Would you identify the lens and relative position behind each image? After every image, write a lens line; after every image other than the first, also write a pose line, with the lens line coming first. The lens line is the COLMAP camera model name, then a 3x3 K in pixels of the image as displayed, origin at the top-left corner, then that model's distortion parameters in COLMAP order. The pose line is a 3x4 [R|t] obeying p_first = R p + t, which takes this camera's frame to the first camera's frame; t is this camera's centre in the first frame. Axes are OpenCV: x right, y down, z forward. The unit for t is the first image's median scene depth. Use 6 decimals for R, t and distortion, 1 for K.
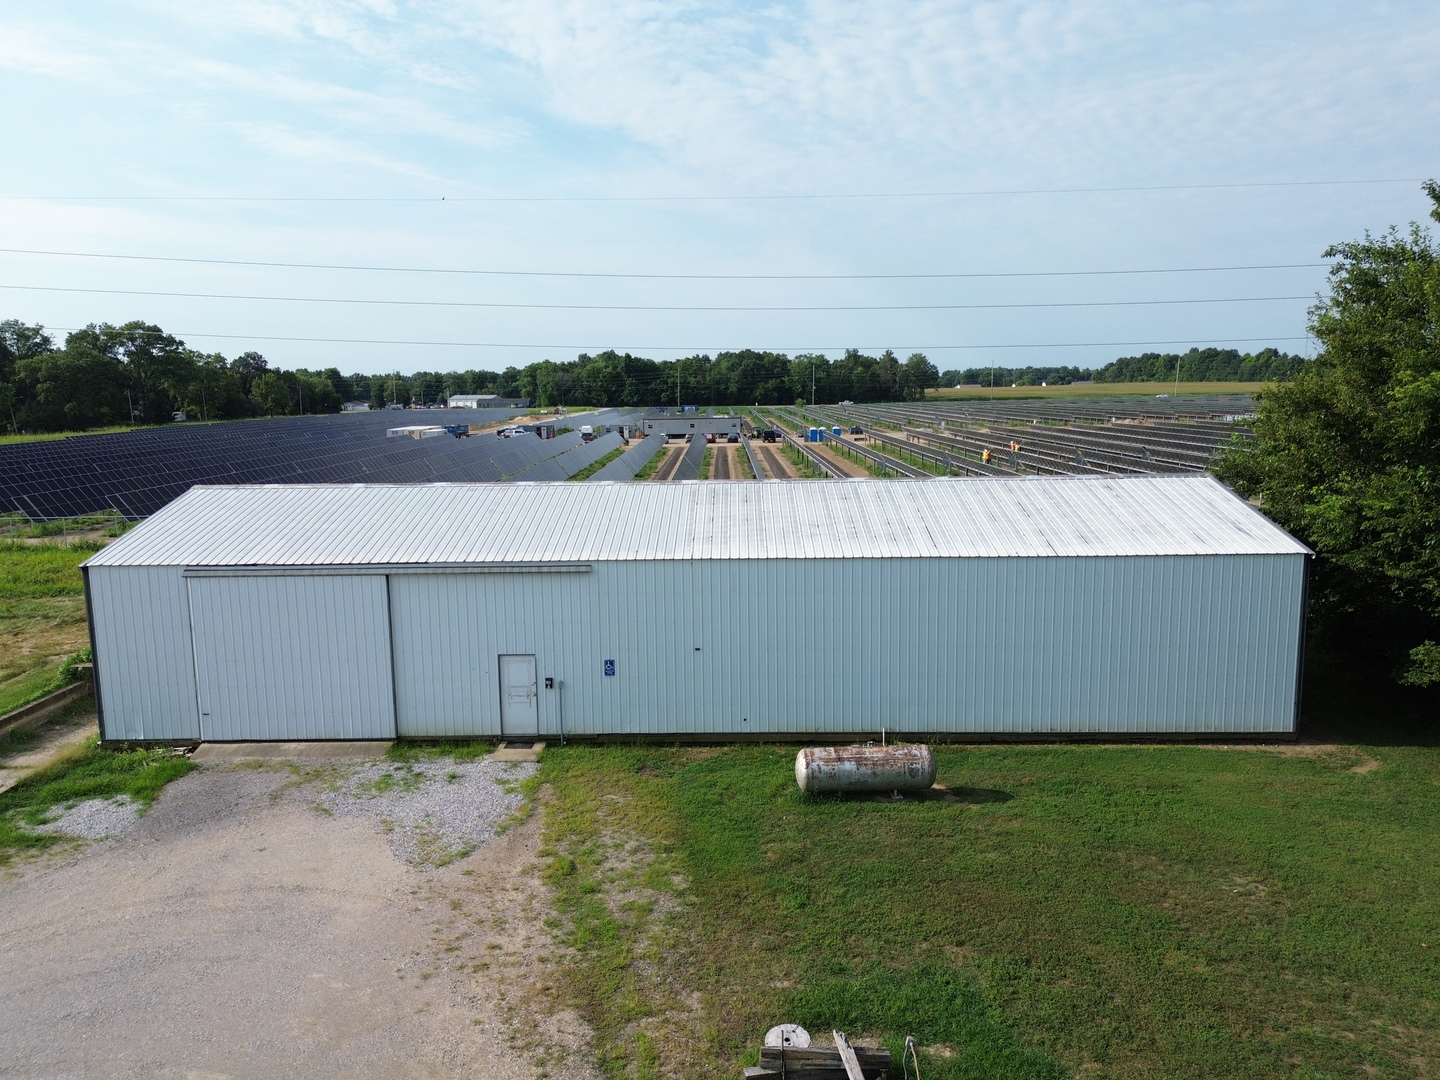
lens RADIAL K [[1010.2, 0, 720.0], [0, 1010.2, 540.0], [0, 0, 1]] dist [0.078923, -0.079437]
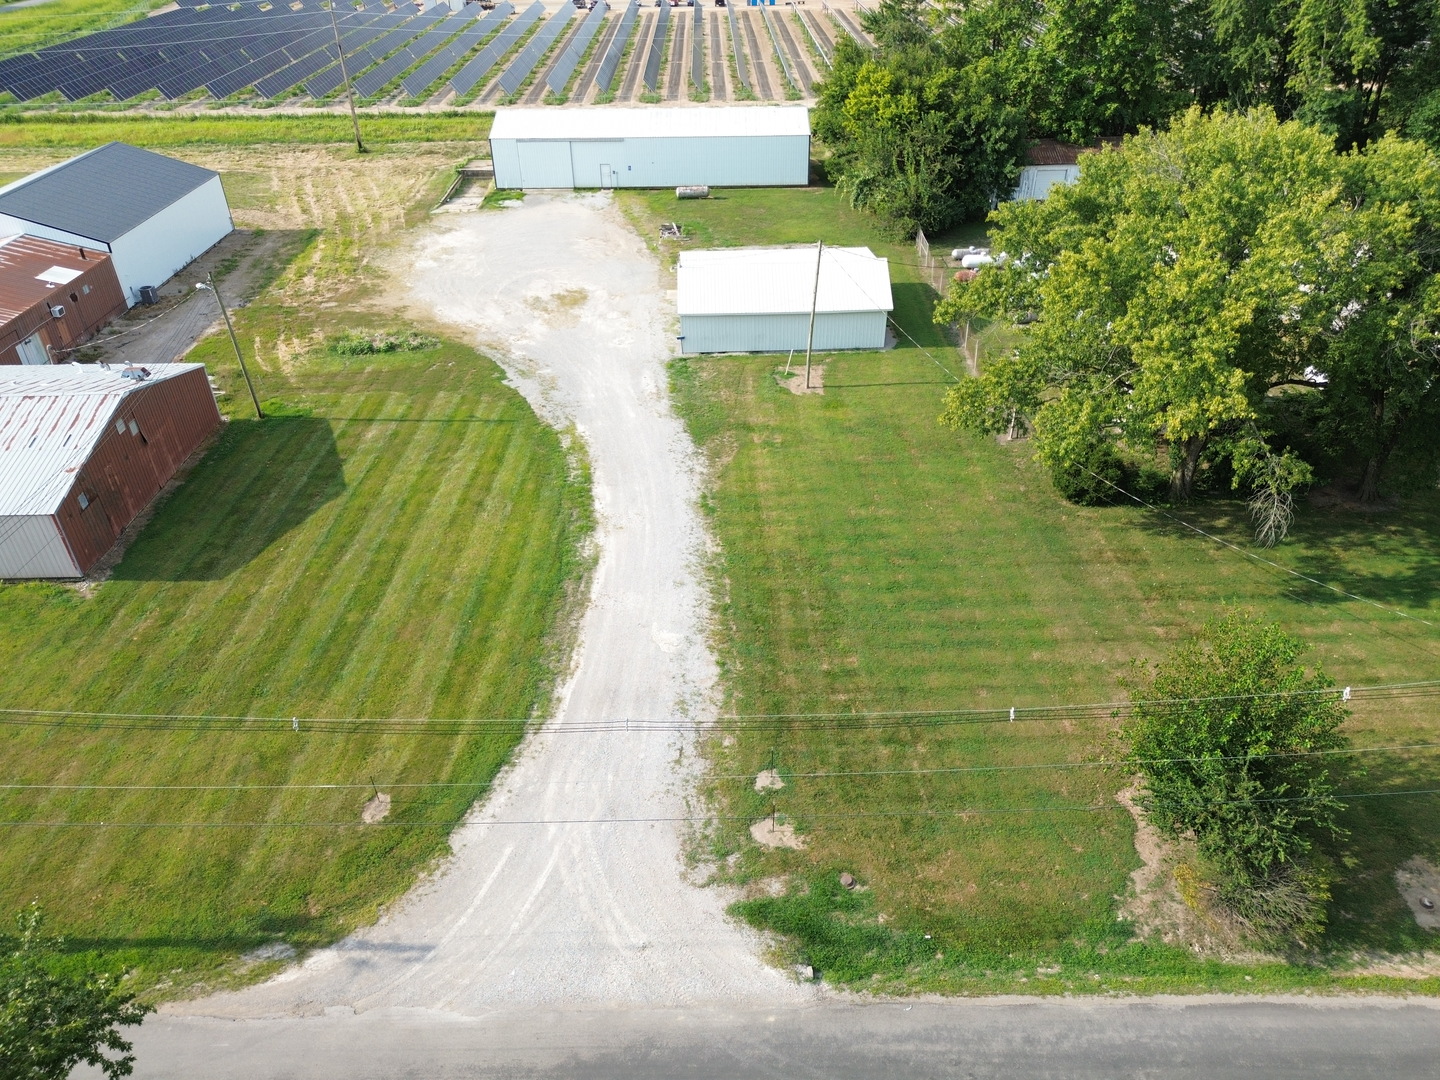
lens RADIAL K [[1010.2, 0, 720.0], [0, 1010.2, 540.0], [0, 0, 1]] dist [0.078923, -0.079437]
pose [[0.999872, -0.009451, 0.012903, 0.008569], [0.003091, 0.905705, 0.423897, -0.011793], [-0.015693, -0.423803, 0.905618, -0.157484]]
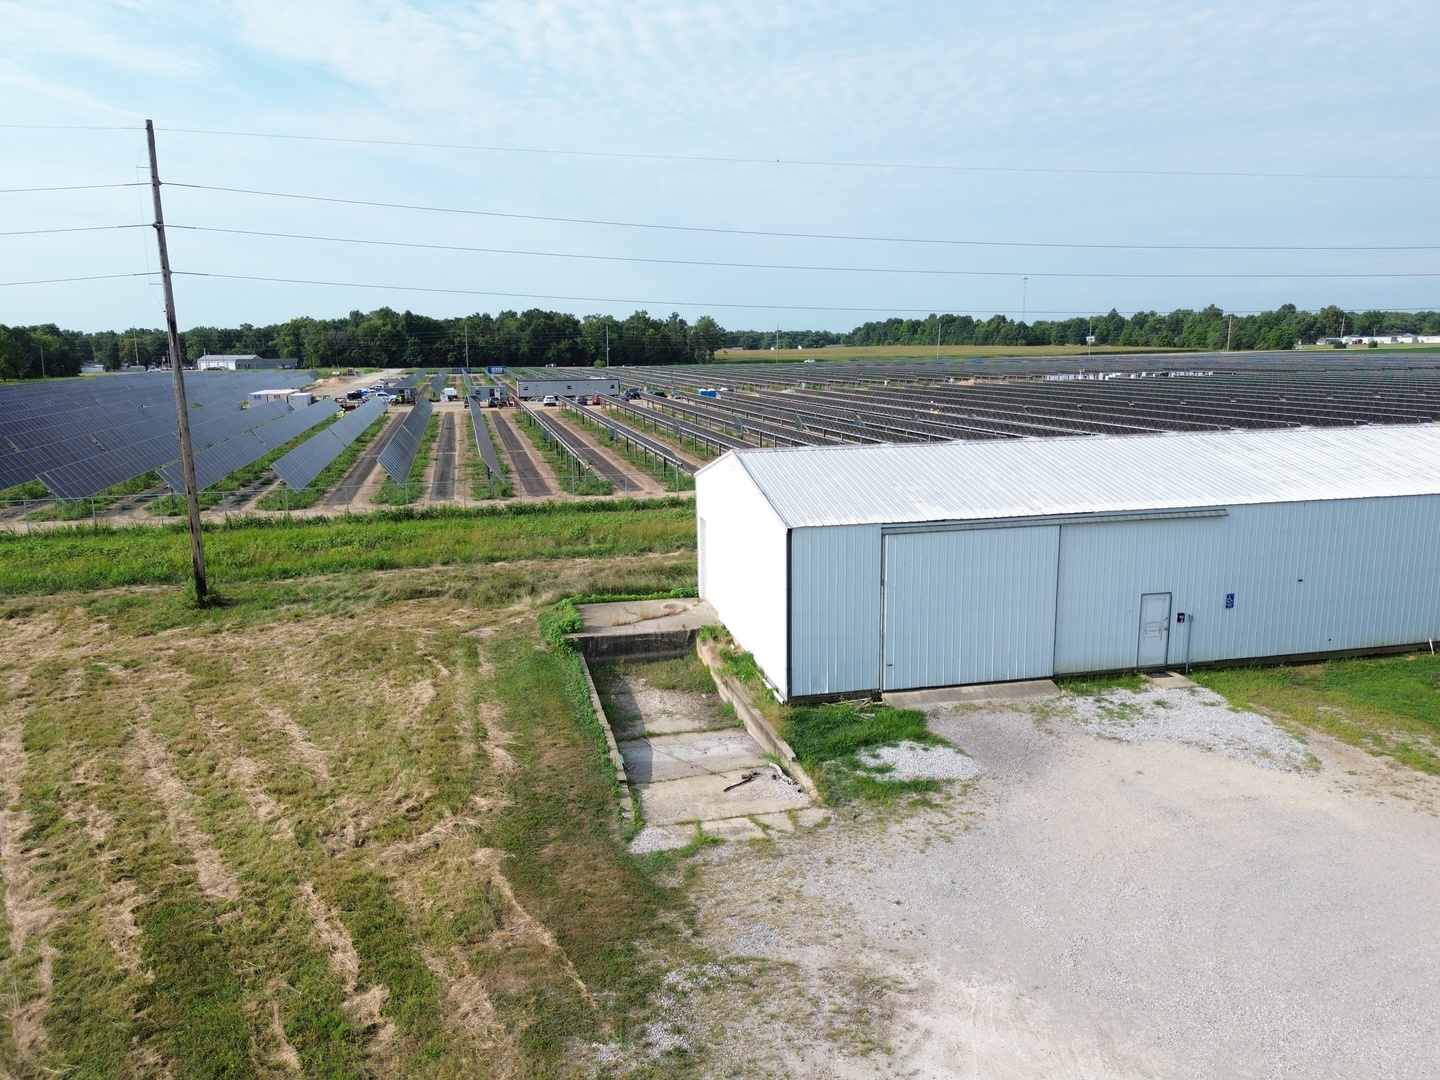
lens RADIAL K [[1010.2, 0, 720.0], [0, 1010.2, 540.0], [0, 0, 1]] dist [0.078923, -0.079437]
pose [[0.969520, -0.043139, 0.241183, -0.048153], [0.034202, 0.998569, 0.041120, -0.000321], [-0.242612, -0.031618, 0.969608, 0.002294]]
